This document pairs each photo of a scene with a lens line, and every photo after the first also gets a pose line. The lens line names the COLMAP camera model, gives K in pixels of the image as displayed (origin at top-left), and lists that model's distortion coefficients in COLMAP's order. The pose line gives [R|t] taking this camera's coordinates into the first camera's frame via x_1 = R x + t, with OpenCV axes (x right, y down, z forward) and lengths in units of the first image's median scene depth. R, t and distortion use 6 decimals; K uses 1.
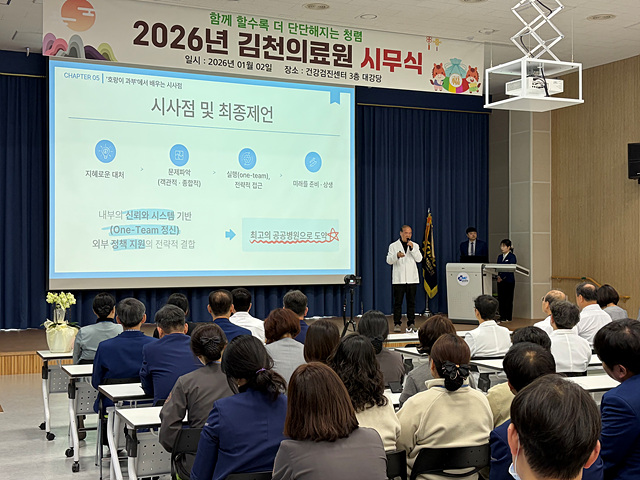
lens RADIAL K [[872.3, 0, 320.0], [0, 872.3, 240.0], [0, 0, 1]] dist [0.226865, -0.039911]
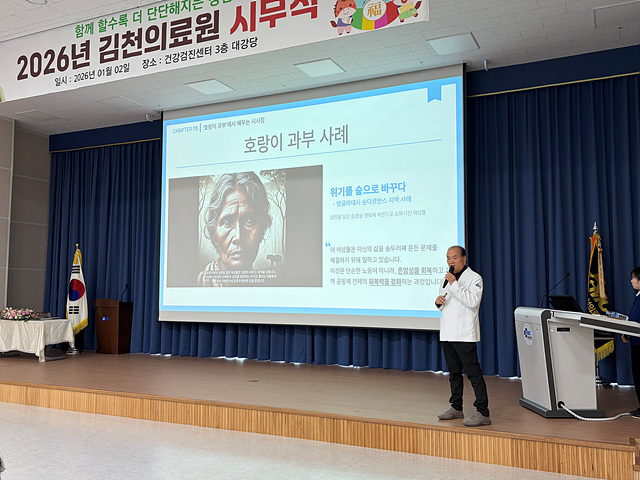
lens RADIAL K [[596.1, 0, 320.0], [0, 596.1, 240.0], [0, 0, 1]] dist [-0.083703, 0.277741]
pose [[0.630252, -0.058060, -0.774216, 0.477349], [0.006354, 0.997552, -0.069636, 0.009222], [0.776364, 0.038969, 0.629079, 0.775804]]
